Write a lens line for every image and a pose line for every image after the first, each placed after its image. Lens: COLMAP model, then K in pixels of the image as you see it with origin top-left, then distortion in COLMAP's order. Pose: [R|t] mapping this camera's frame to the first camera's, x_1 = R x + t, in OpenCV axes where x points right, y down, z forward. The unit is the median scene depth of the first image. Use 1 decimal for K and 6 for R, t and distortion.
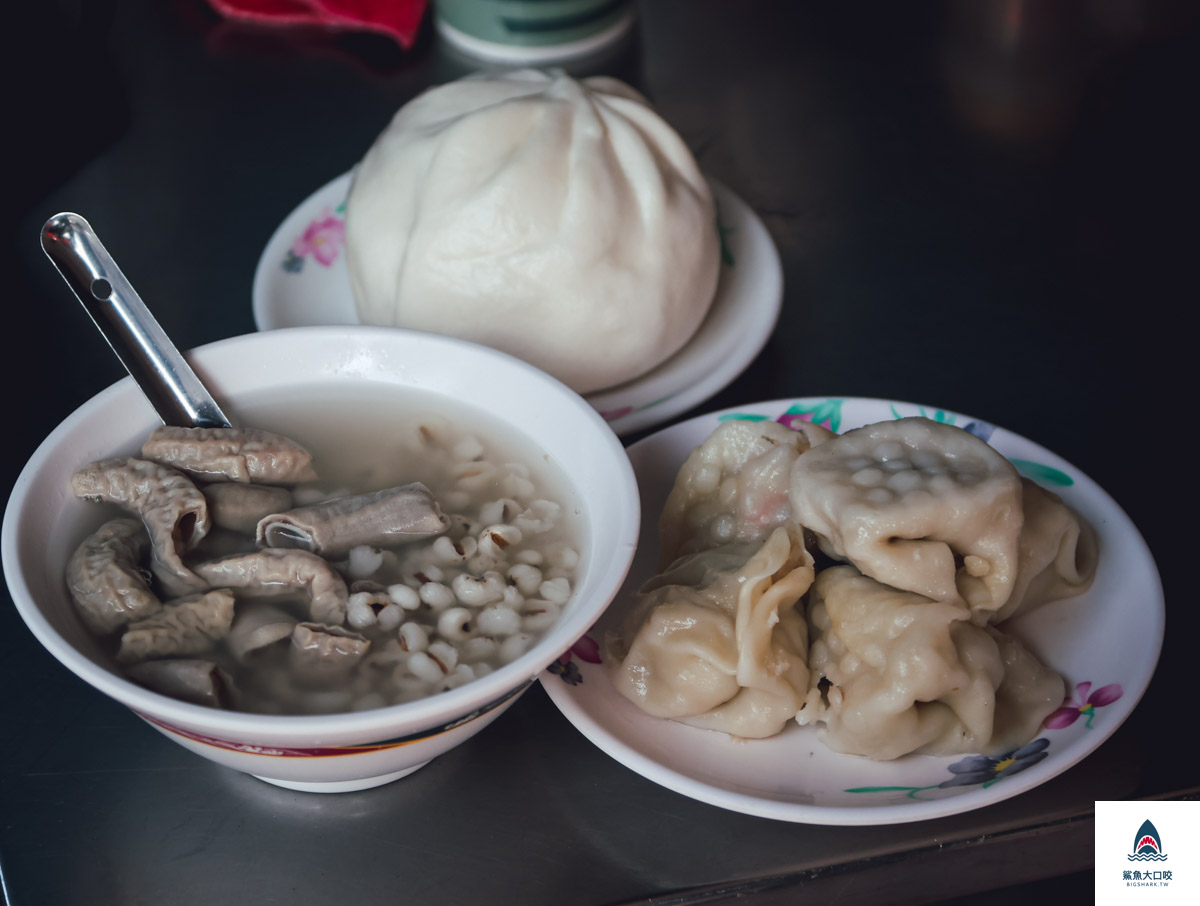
lens RADIAL K [[3511.0, 0, 600.0], [0, 3511.0, 453.0], [0, 0, 1]] dist [0.076659, -0.529001]
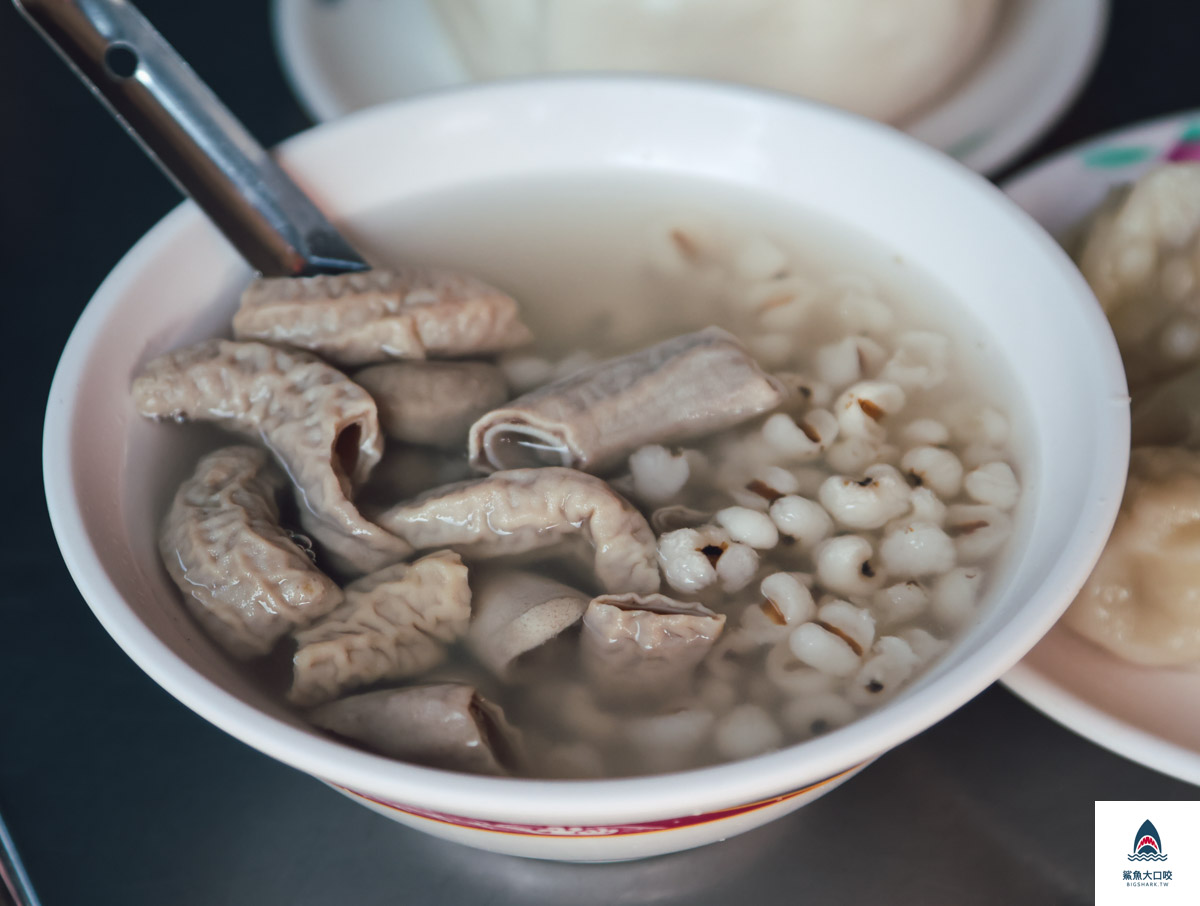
lens RADIAL K [[3823.8, 0, 600.0], [0, 3823.8, 453.0], [0, 0, 1]] dist [0.107456, 0.026737]
pose [[0.989796, -0.116154, 0.082539, -0.130736], [0.110268, 0.991245, 0.072629, -0.020270], [-0.090253, -0.062786, 0.993938, 0.368376]]
